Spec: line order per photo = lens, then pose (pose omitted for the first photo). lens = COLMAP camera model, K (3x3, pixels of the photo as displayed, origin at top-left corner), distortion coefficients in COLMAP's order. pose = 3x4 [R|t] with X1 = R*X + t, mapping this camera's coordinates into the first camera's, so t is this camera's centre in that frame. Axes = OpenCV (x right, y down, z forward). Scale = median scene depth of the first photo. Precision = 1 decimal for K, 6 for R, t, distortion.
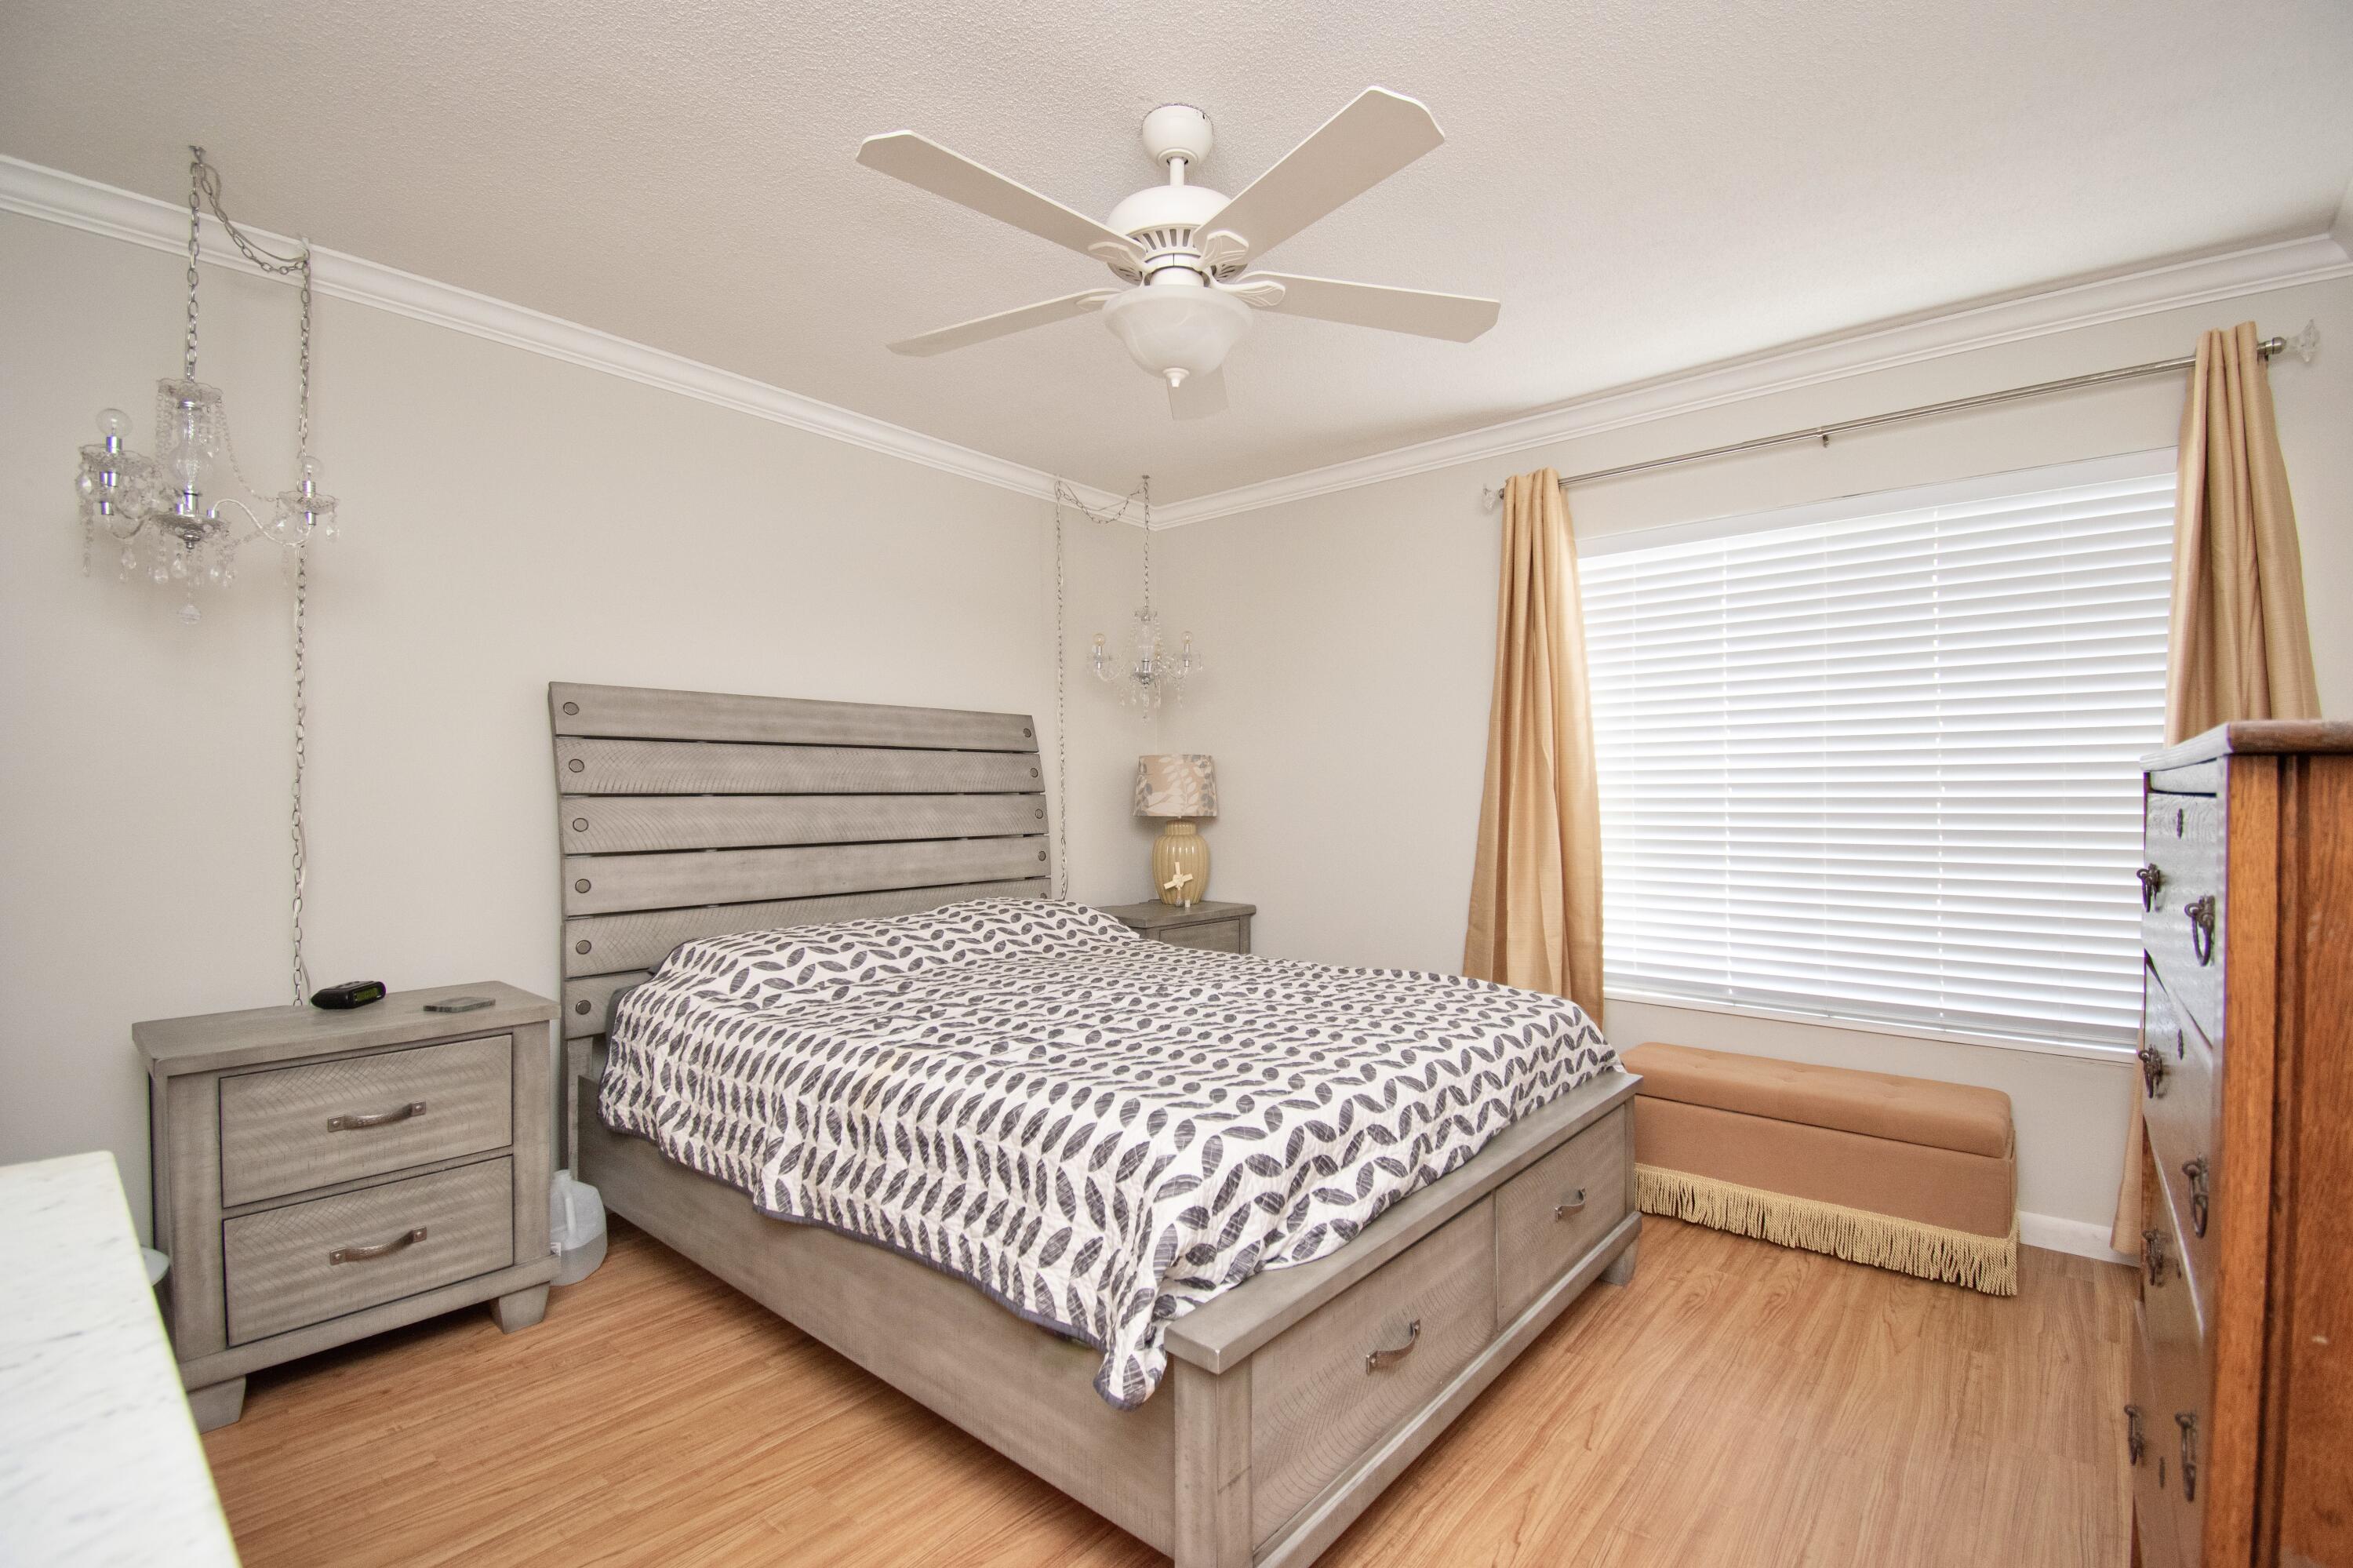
lens RADIAL K [[1040.1, 0, 1195.3], [0, 1040.1, 797.9], [0, 0, 1]] dist [-0.007505, -0.008041]
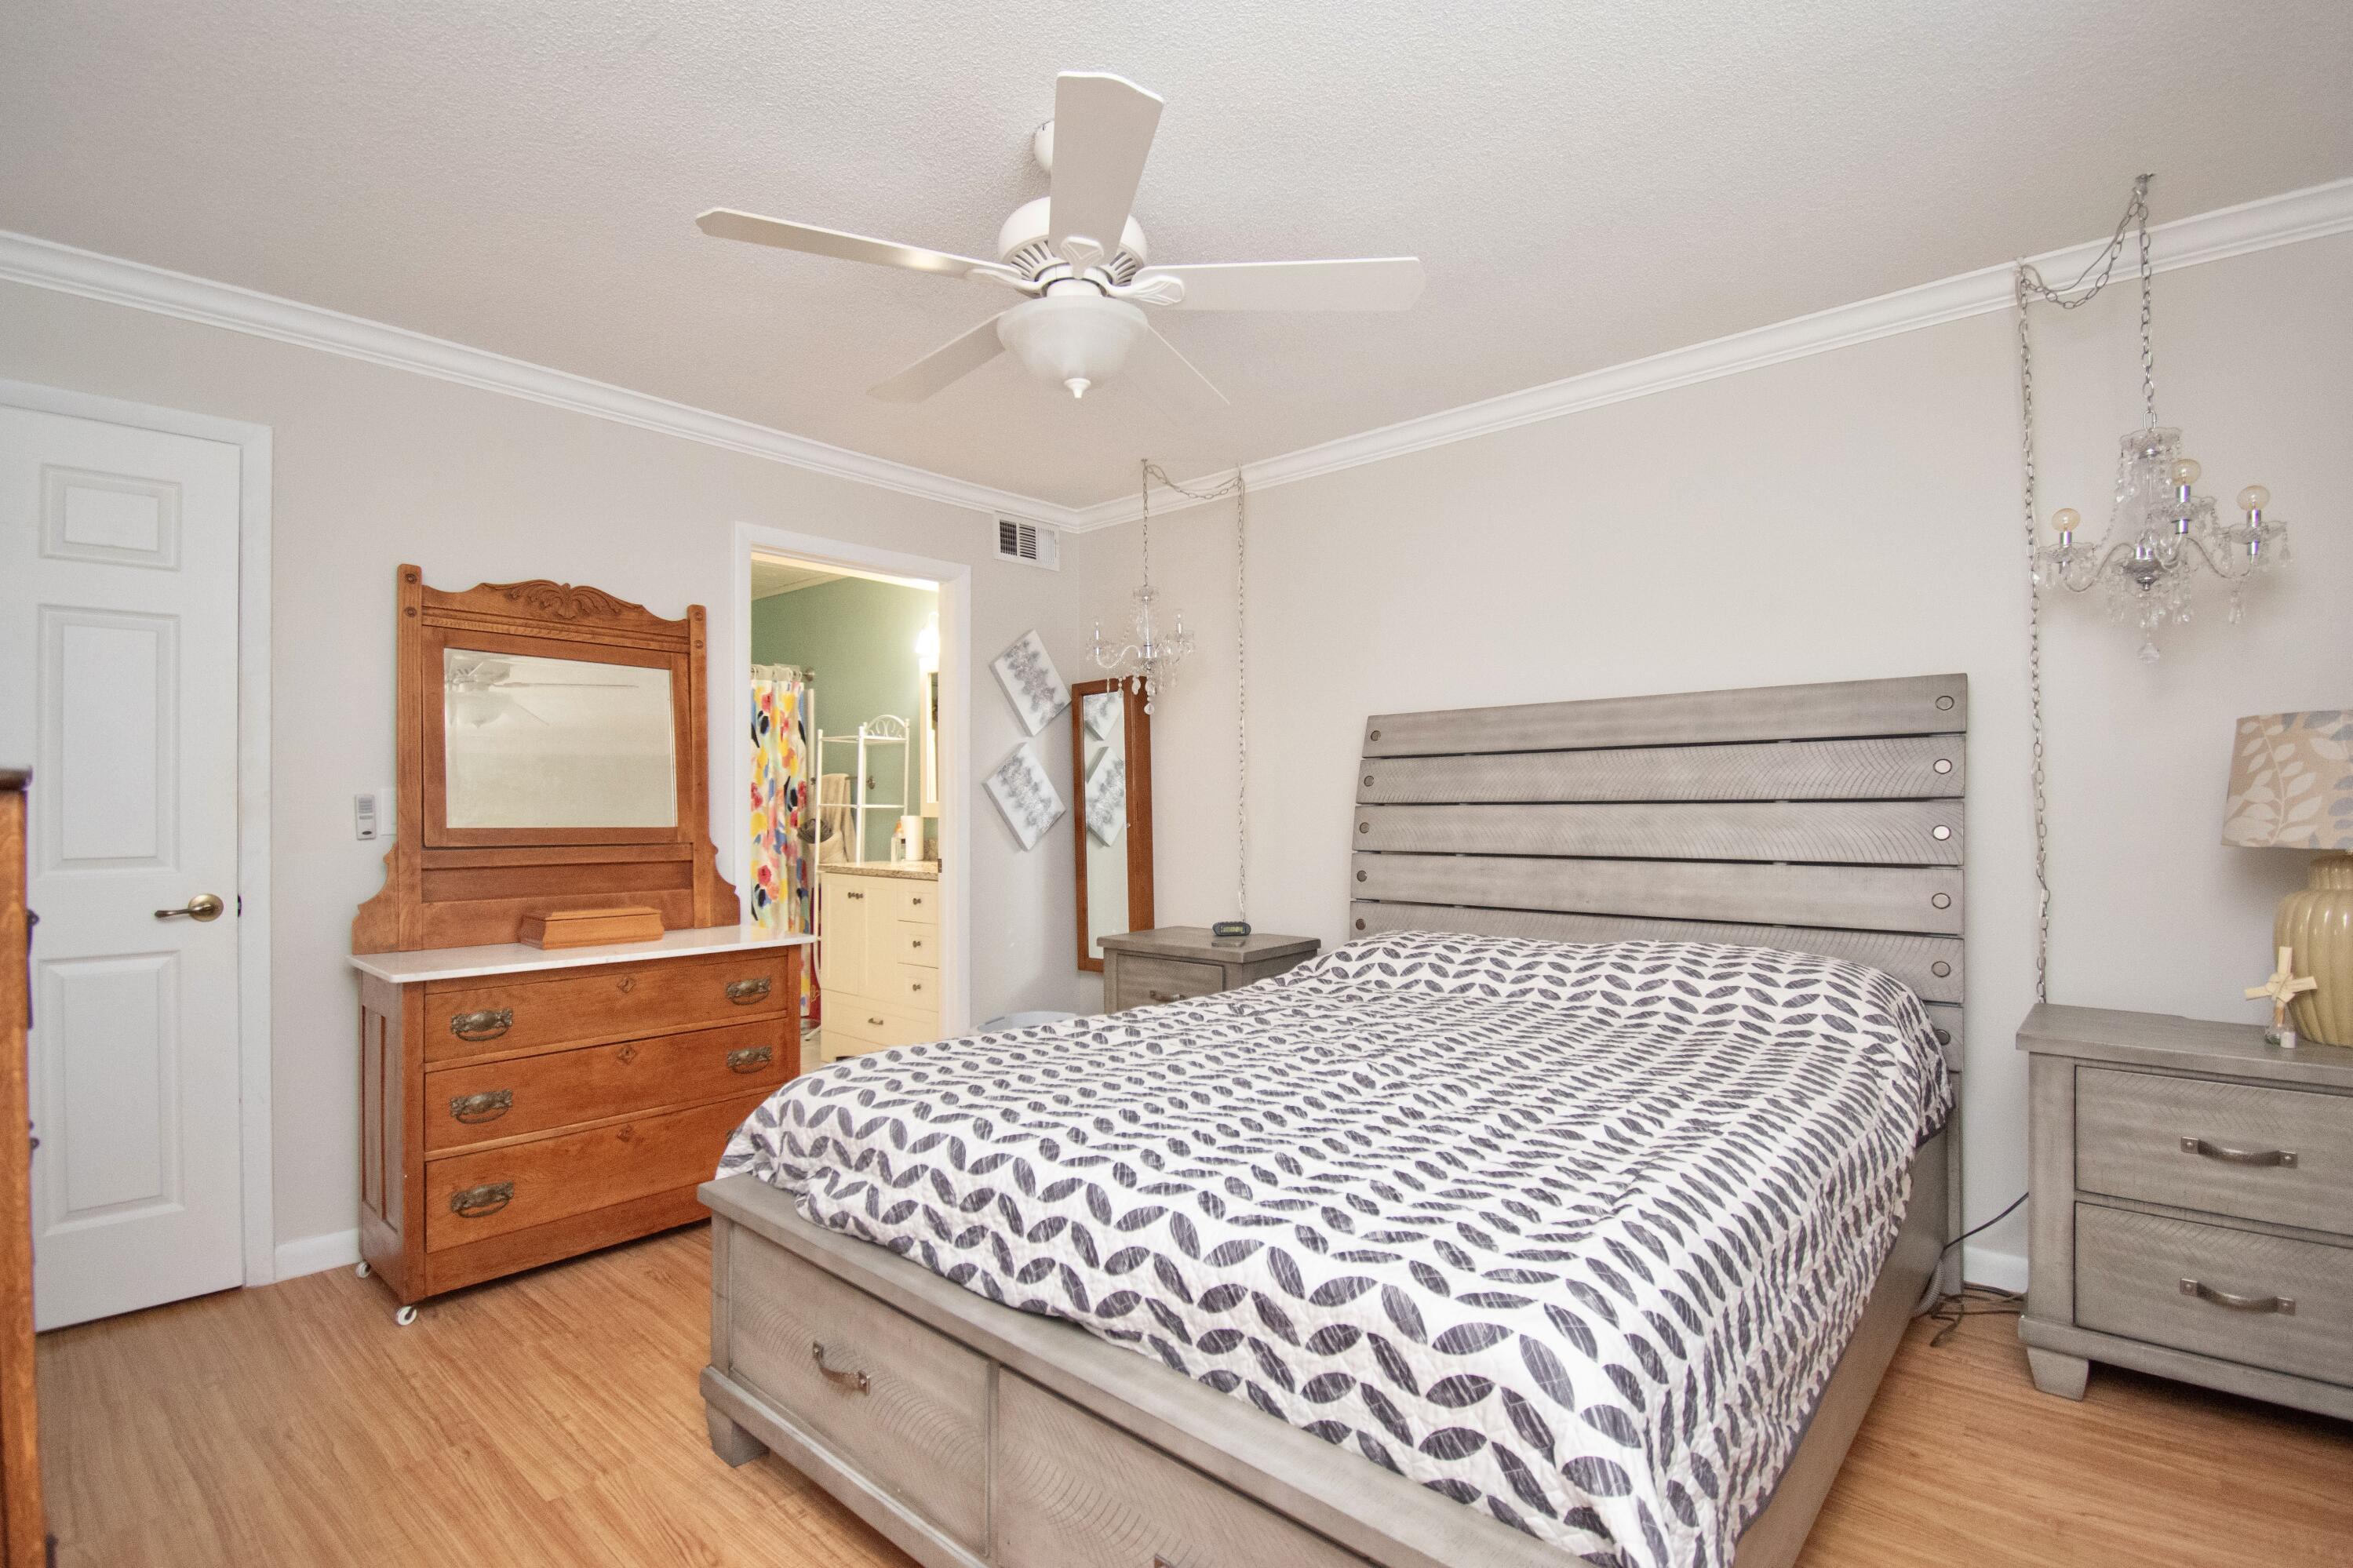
lens RADIAL K [[1039.9, 0, 1197.7], [0, 1039.9, 794.2], [0, 0, 1]] dist [-0.007505, -0.008041]
pose [[-0.011404, -0.003260, -0.999930, 0.570861], [0.007486, 0.999966, -0.003345, -0.010517], [0.999907, -0.007524, -0.011379, 0.681862]]
